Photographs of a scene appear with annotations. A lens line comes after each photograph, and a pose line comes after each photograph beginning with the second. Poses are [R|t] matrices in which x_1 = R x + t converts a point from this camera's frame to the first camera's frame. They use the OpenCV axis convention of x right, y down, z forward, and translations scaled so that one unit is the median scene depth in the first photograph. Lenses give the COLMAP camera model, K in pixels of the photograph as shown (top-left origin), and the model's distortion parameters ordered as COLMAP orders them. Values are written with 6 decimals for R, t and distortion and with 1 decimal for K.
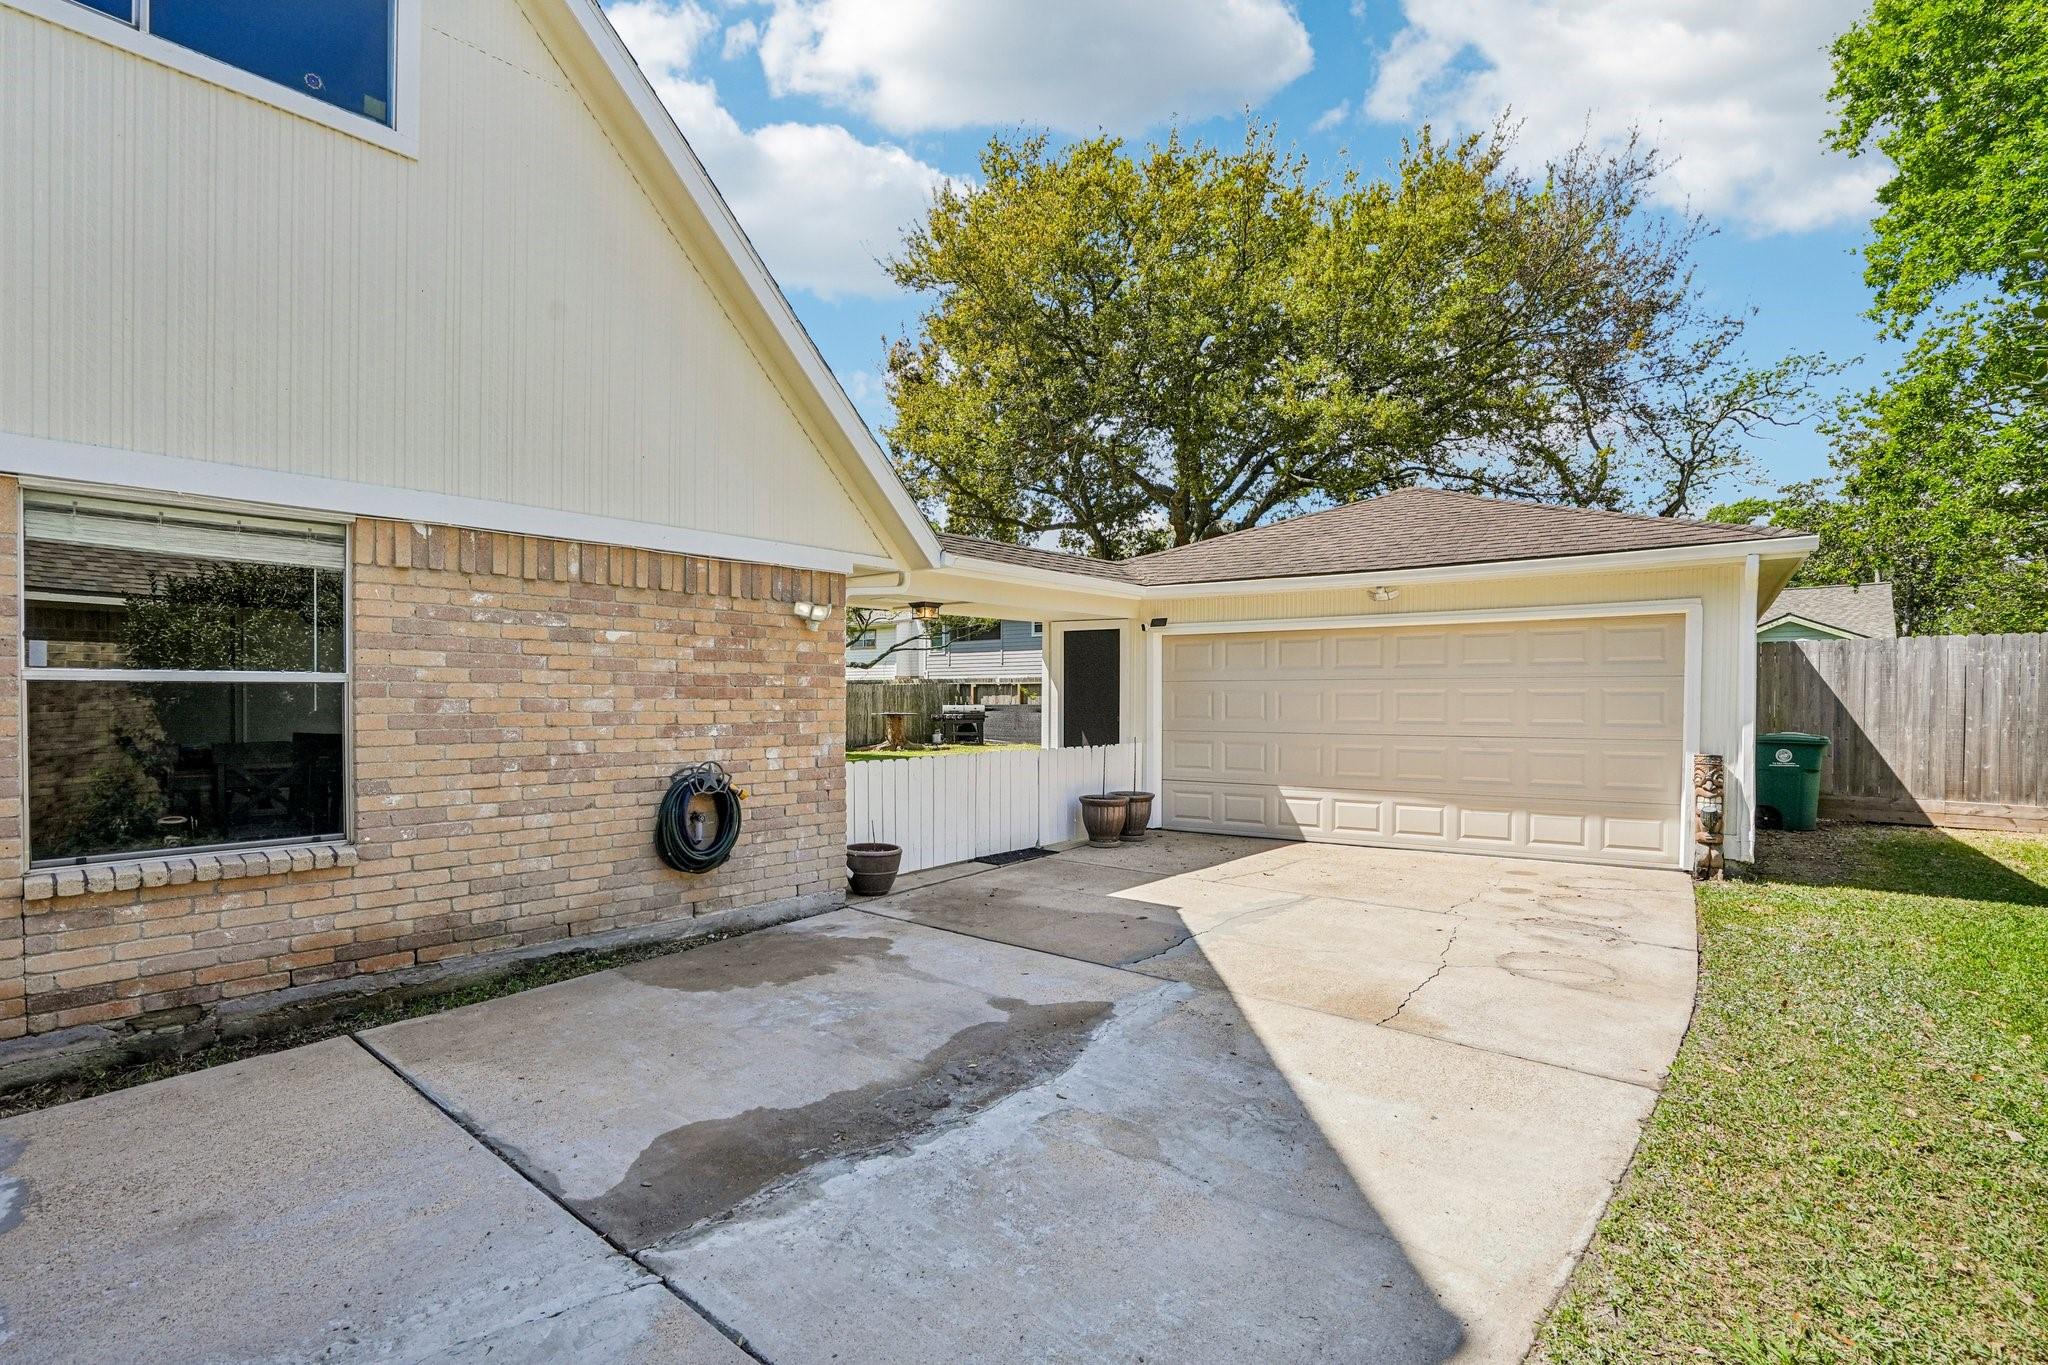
lens RADIAL K [[974.9, 0, 1038.9], [0, 974.9, 699.8], [0, 0, 1]] dist [-0.053879, 0.020494]
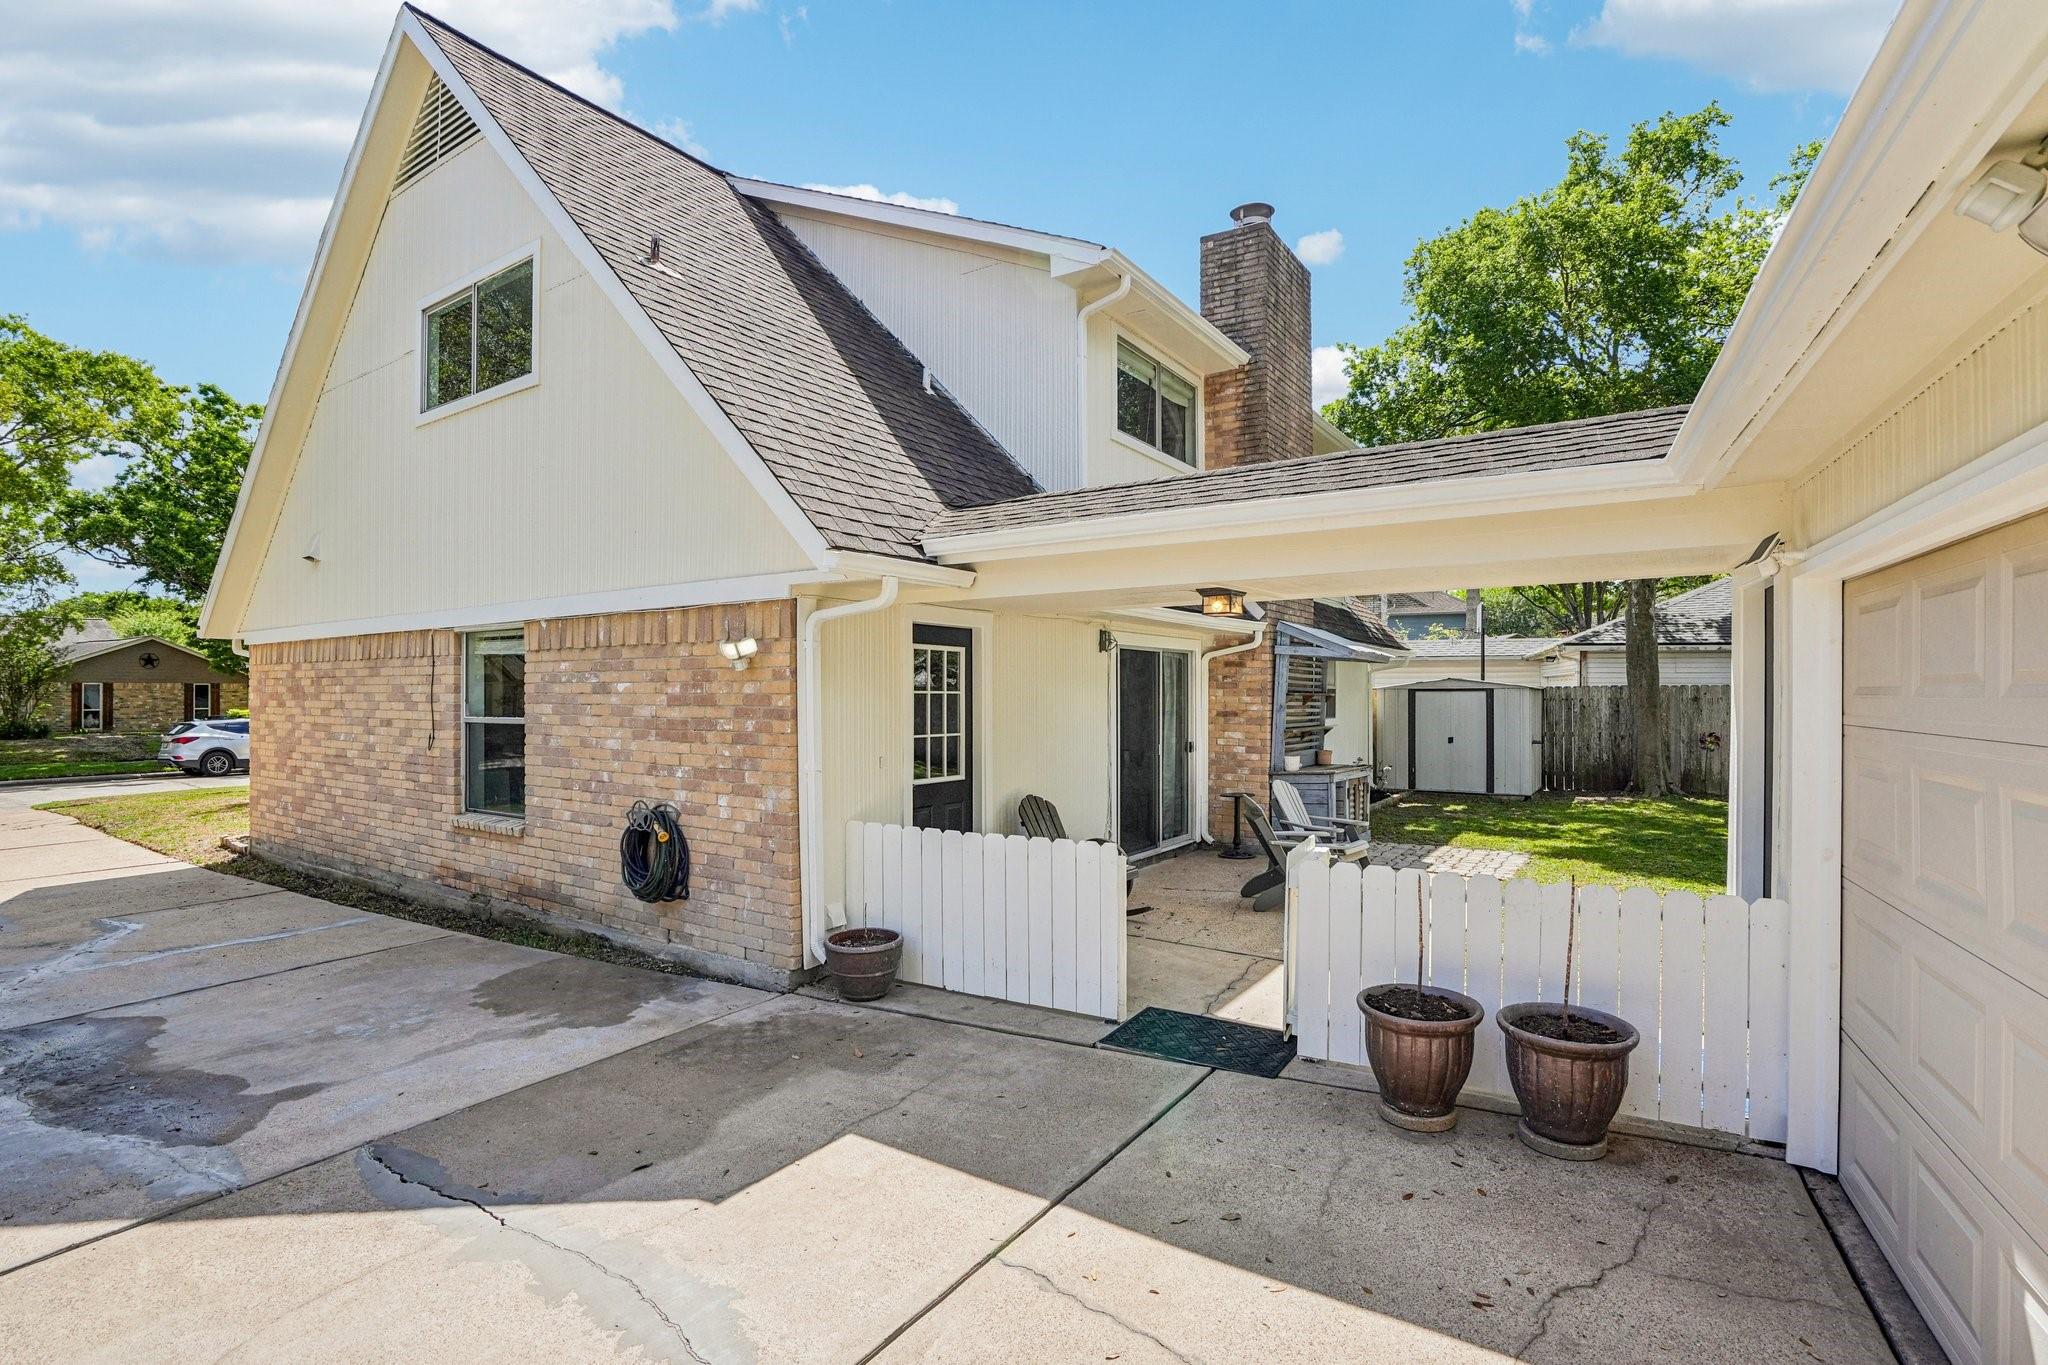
lens RADIAL K [[974.9, 0, 1027.9], [0, 974.9, 680.3], [0, 0, 1]] dist [-0.053879, 0.020494]
pose [[0.091290, -0.010321, -0.995771, 0.807348], [0.002162, 0.999946, -0.010166, -0.060835], [0.995822, -0.001225, 0.091308, 1.387167]]
